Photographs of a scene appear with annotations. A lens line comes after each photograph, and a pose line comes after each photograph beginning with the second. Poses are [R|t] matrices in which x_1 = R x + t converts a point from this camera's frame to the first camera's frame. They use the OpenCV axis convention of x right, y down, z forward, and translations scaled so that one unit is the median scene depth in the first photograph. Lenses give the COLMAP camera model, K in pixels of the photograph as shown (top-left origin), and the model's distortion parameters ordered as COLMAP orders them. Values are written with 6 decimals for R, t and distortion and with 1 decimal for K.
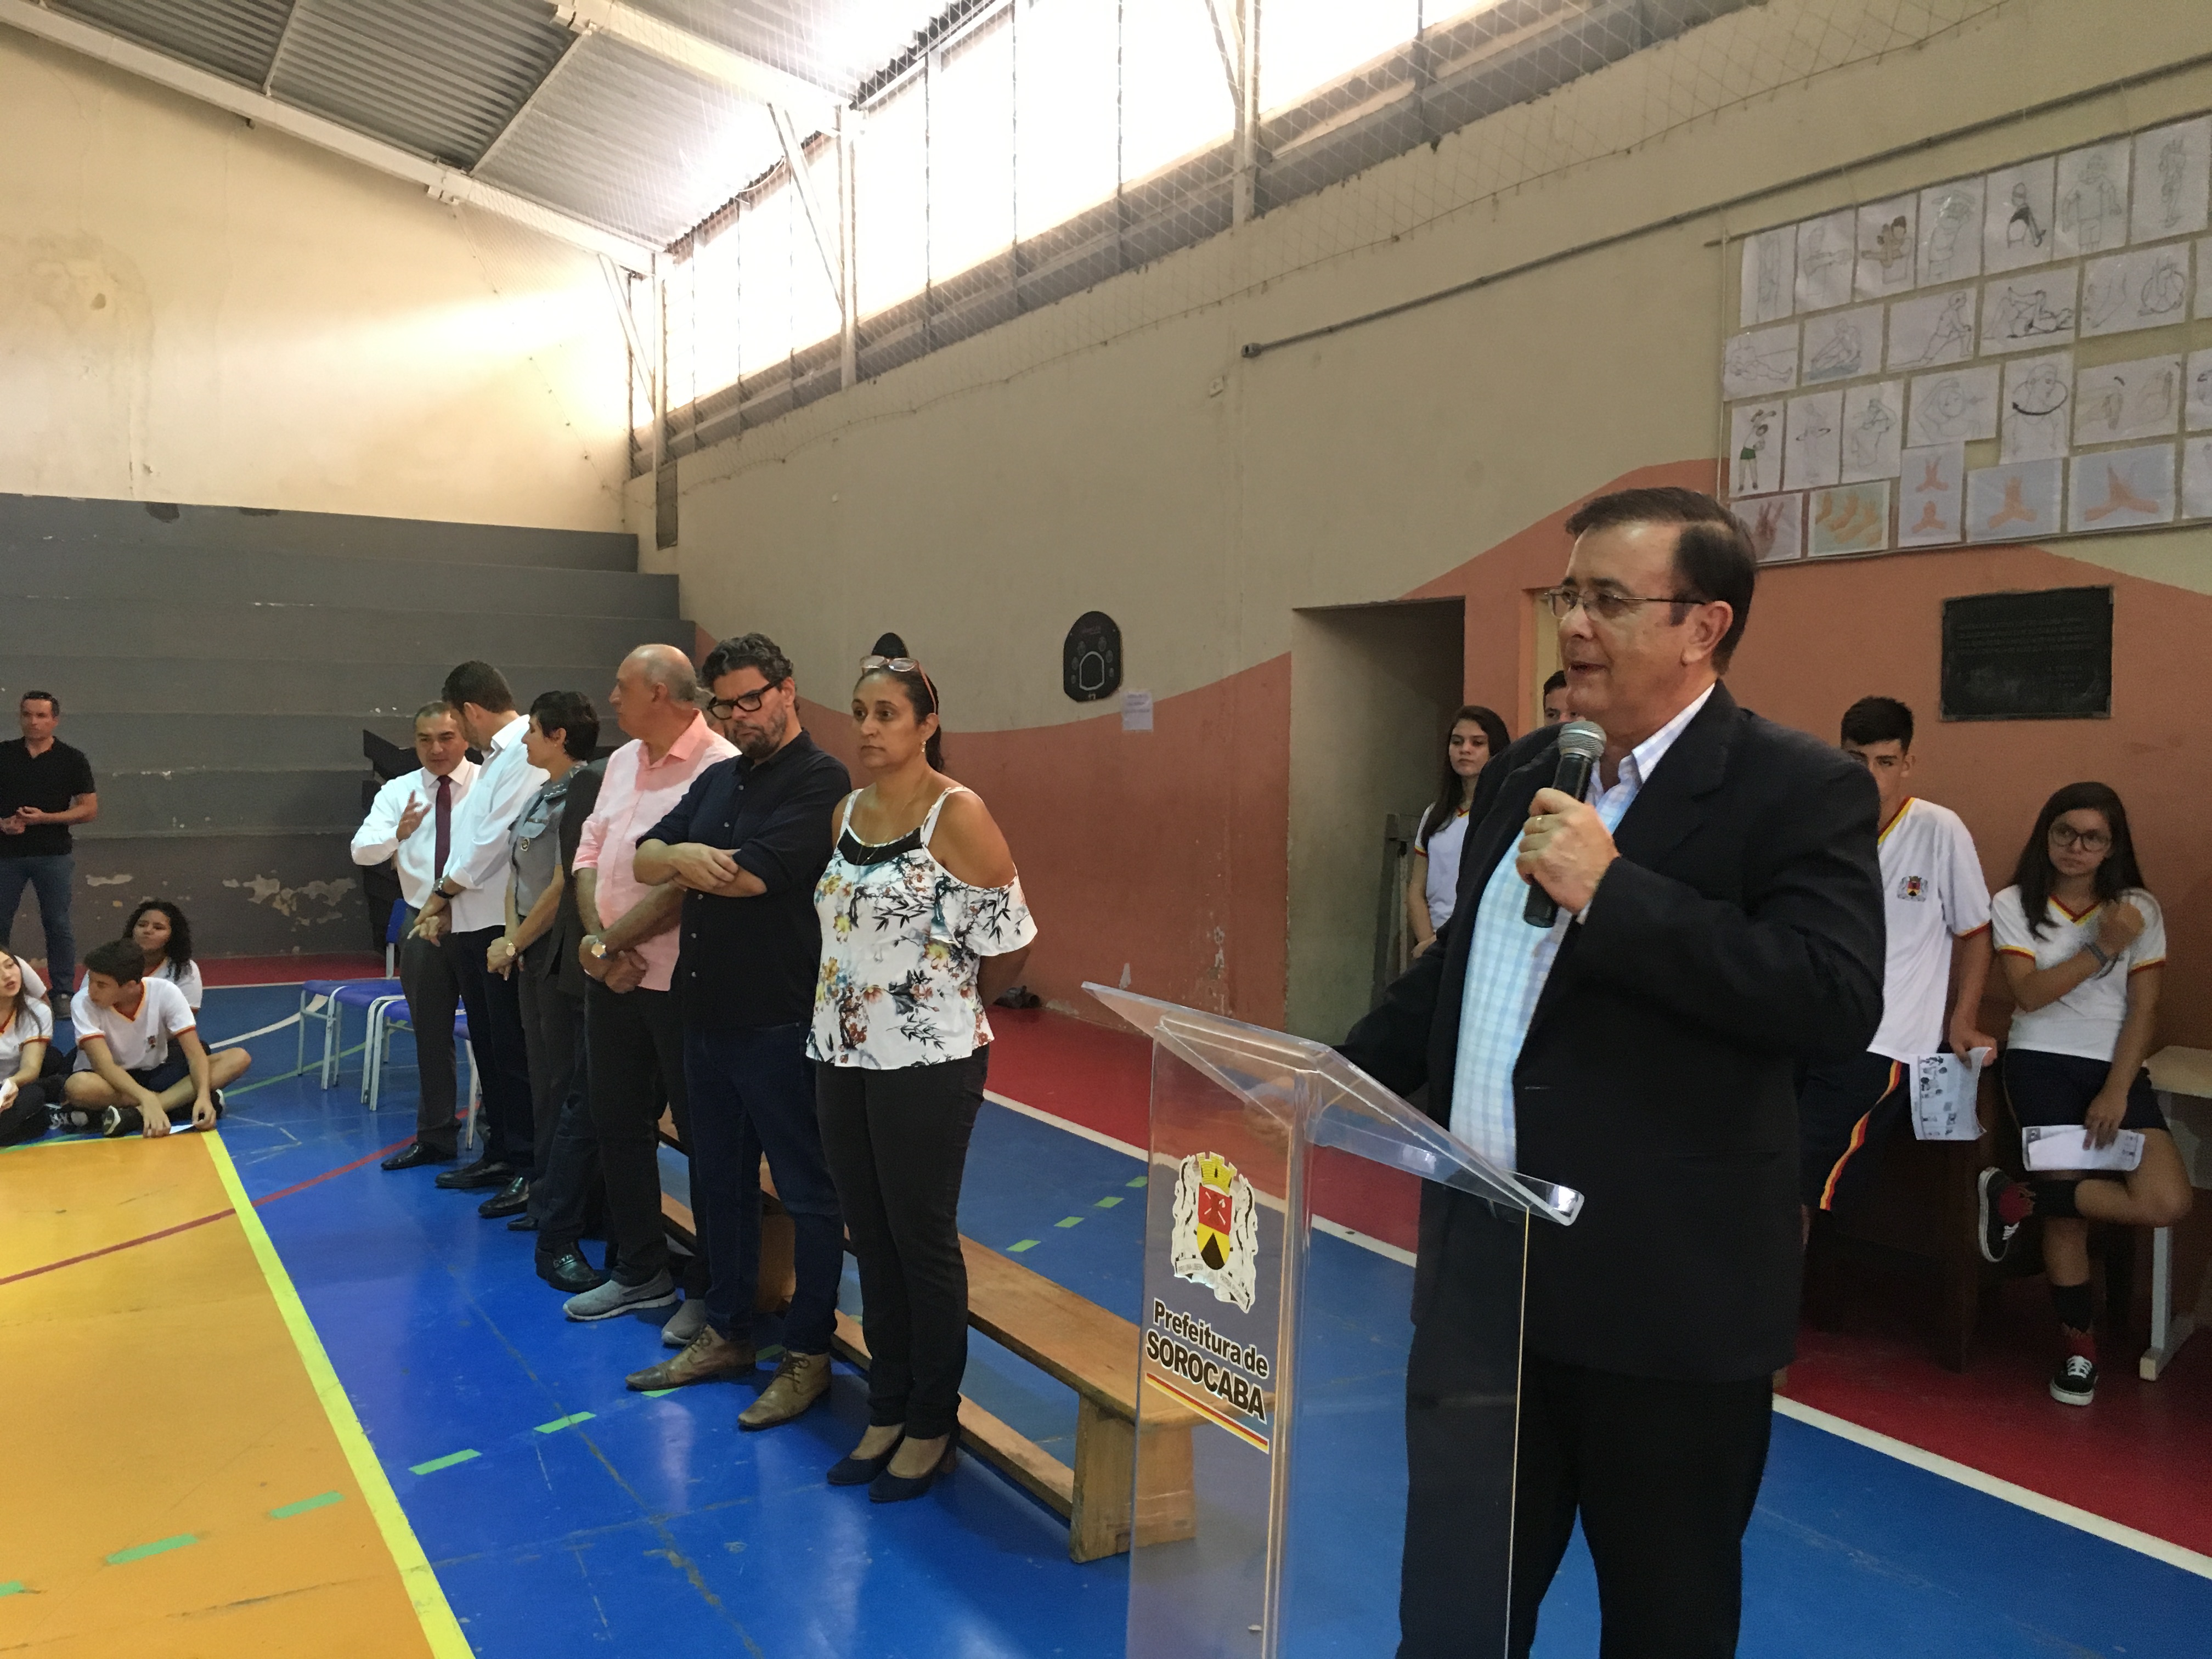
lens RADIAL K [[1882.5, 0, 1101.9], [0, 1882.5, 818.6], [0, 0, 1]] dist [0.088342, -0.127383]
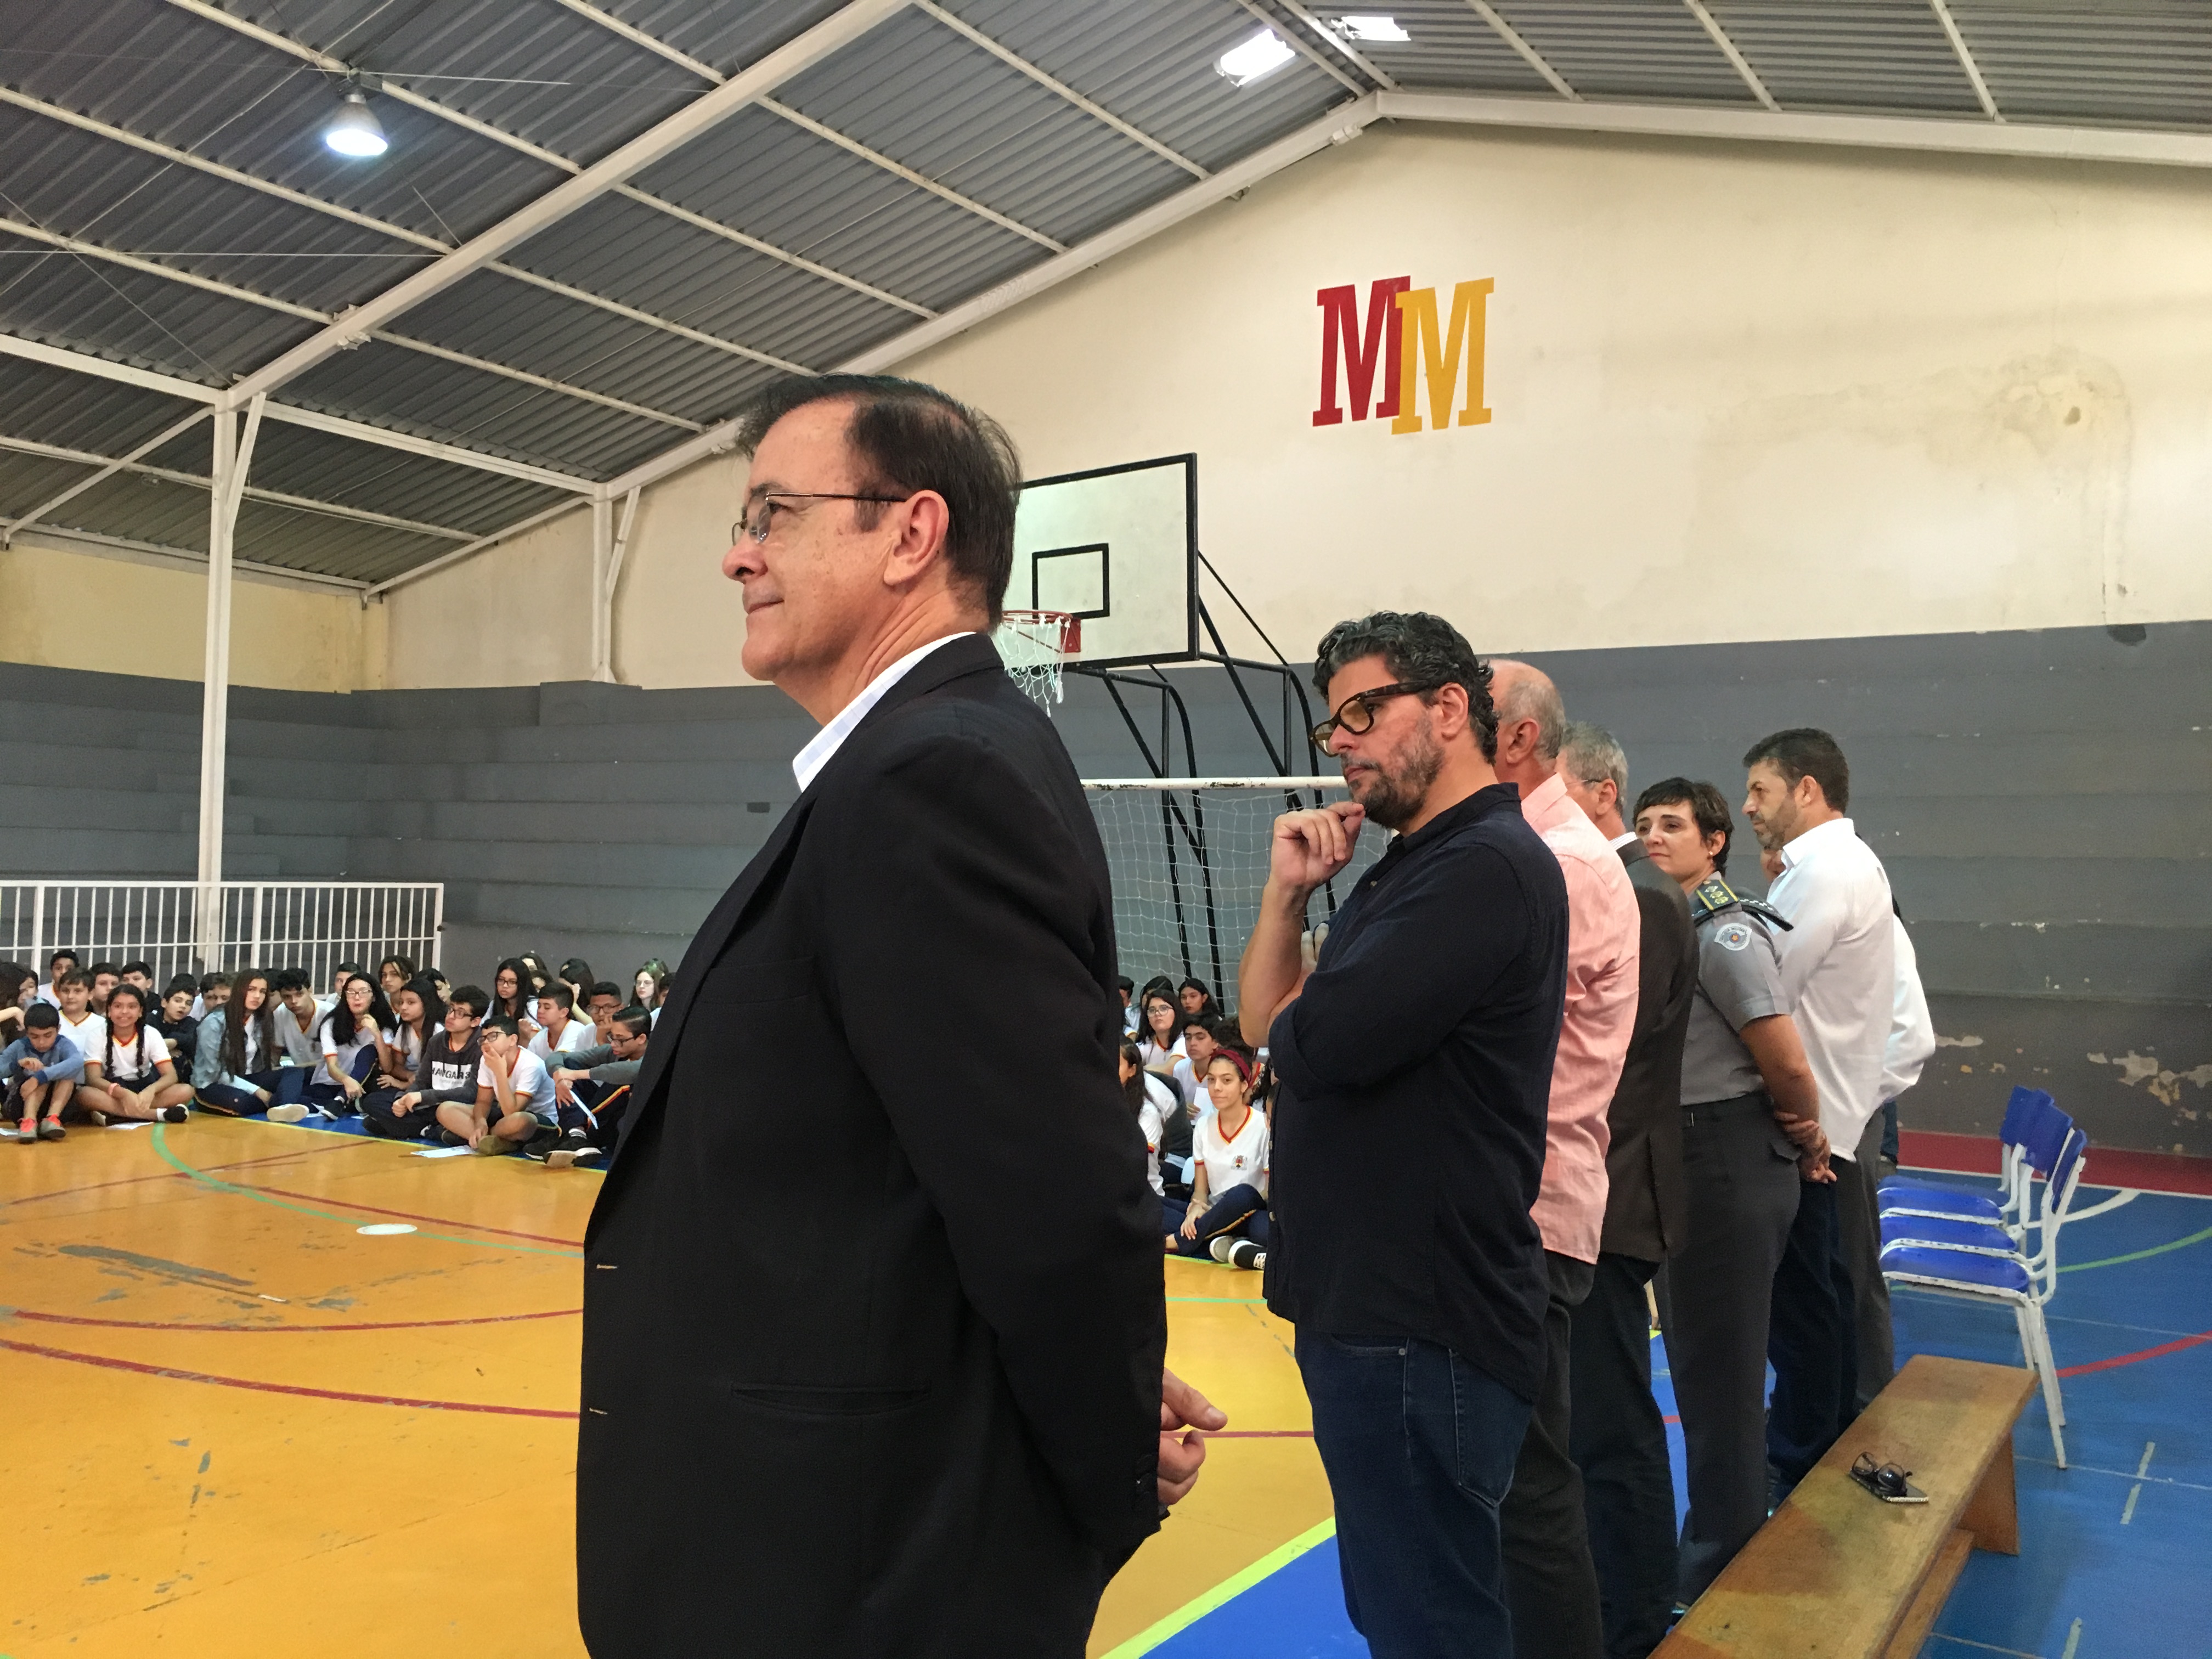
lens RADIAL K [[1882.5, 0, 1083.5], [0, 1882.5, 826.8], [0, 0, 1]] dist [0.088342, -0.127383]
pose [[0.460559, -0.019895, -0.887406, 0.179668], [-0.056189, 0.997090, -0.051515, 0.001911], [0.885849, 0.073588, 0.458102, 0.447693]]
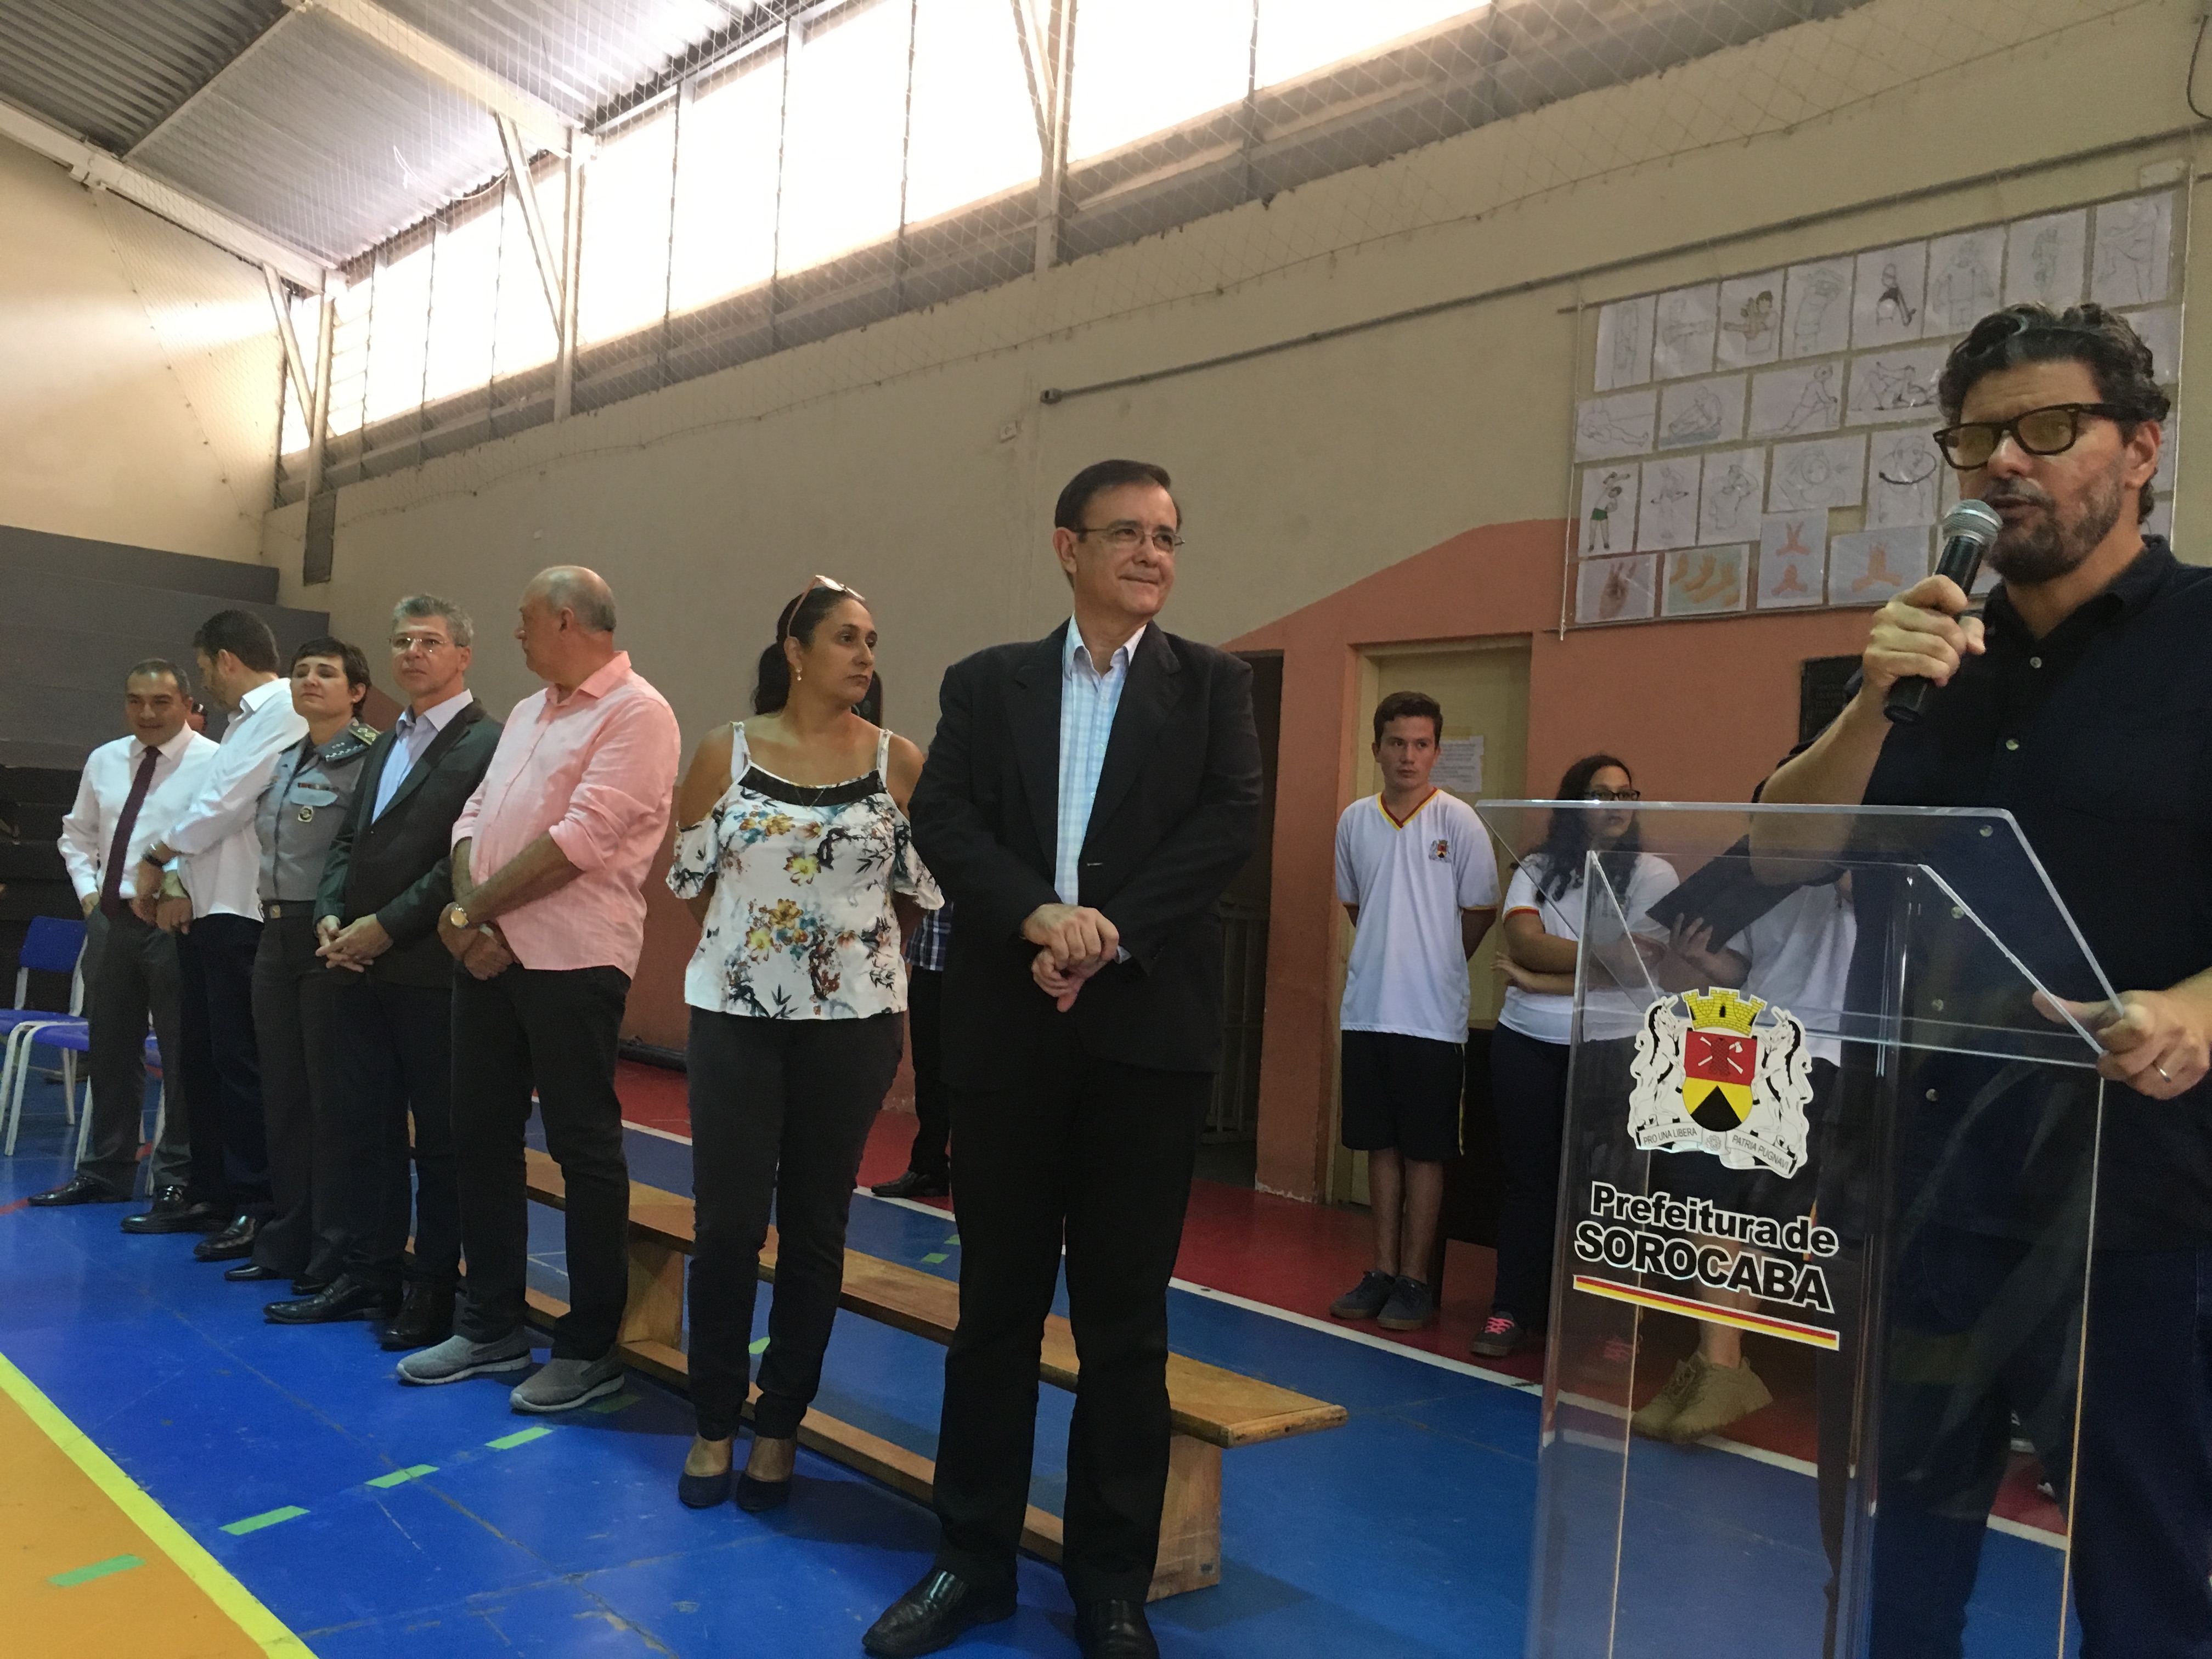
lens RADIAL K [[1882.5, 0, 1102.3], [0, 1882.5, 817.9], [0, 0, 1]] dist [0.088342, -0.127383]
pose [[0.976153, 0.061056, 0.208320, -0.121915], [-0.046216, 0.996083, -0.075381, 0.058809], [-0.212106, 0.063956, 0.975152, 0.086616]]
